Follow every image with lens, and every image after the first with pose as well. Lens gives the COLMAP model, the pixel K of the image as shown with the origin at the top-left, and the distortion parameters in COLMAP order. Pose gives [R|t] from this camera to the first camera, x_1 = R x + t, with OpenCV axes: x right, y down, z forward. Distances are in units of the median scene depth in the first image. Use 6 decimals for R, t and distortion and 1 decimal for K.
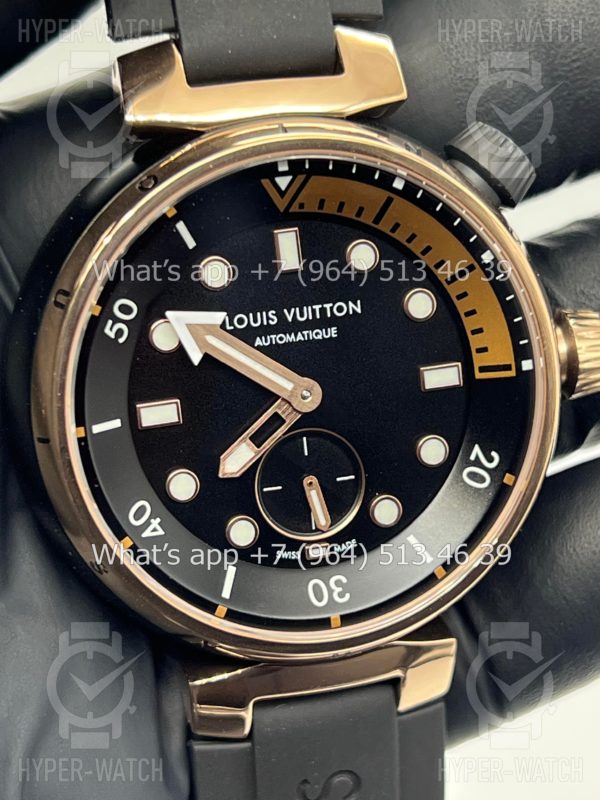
lens RADIAL K [[1897.5, 0, 297.3], [0, 1897.5, 405.7], [0, 0, 1]] dist [0.275555, 0.000000]
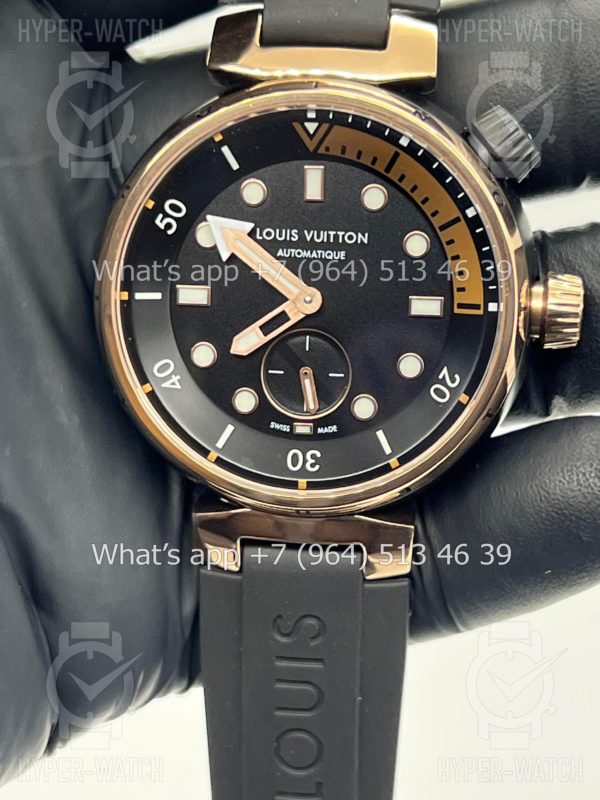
lens RADIAL K [[1897.5, 0, 305.4], [0, 1897.5, 400.8], [0, 0, 1]] dist [0.275555, 0.000000]
pose [[0.930594, 0.169451, -0.324469, 0.418080], [-0.182053, 0.983251, -0.008643, 0.070282], [0.317570, 0.067113, 0.945857, -0.177305]]
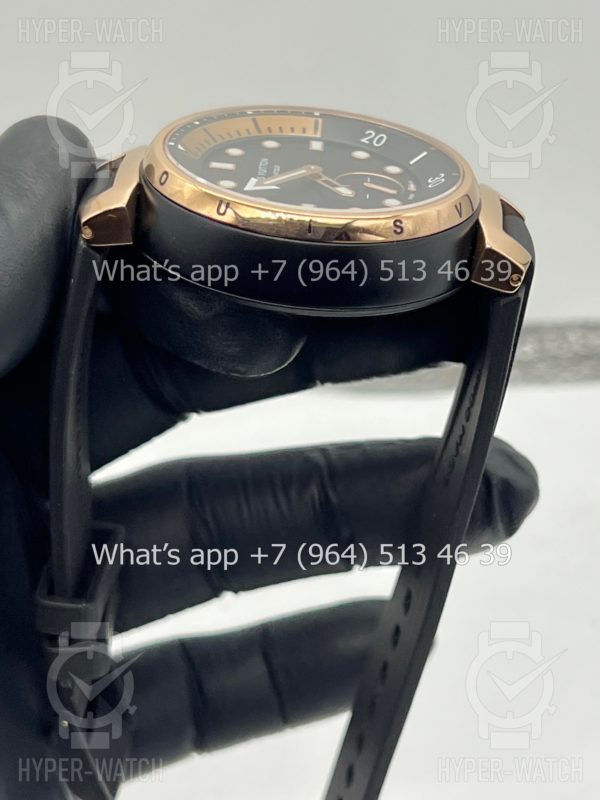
lens RADIAL K [[1897.5, 0, 297.6], [0, 1897.5, 403.0], [0, 0, 1]] dist [0.275555, 0.000000]
pose [[0.167822, -0.638615, 0.751003, -1.331282], [0.984276, 0.065962, -0.163859, 0.258885], [0.055105, 0.766694, 0.639644, 0.118855]]
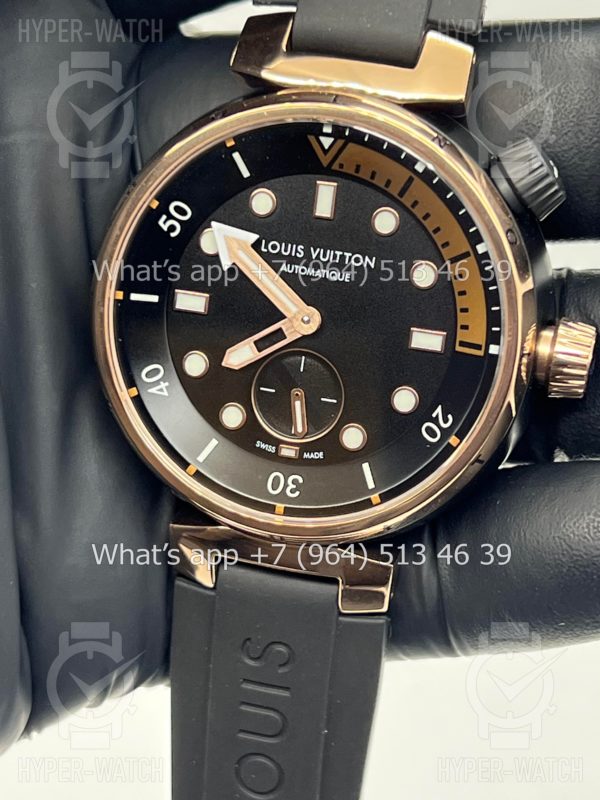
lens RADIAL K [[1897.5, 0, 298.0], [0, 1897.5, 403.3], [0, 0, 1]] dist [0.275555, 0.000000]
pose [[0.871749, 0.280296, -0.401856, 0.495956], [-0.288344, 0.956617, 0.041738, -0.004125], [0.396121, 0.079488, 0.914751, -0.096236]]
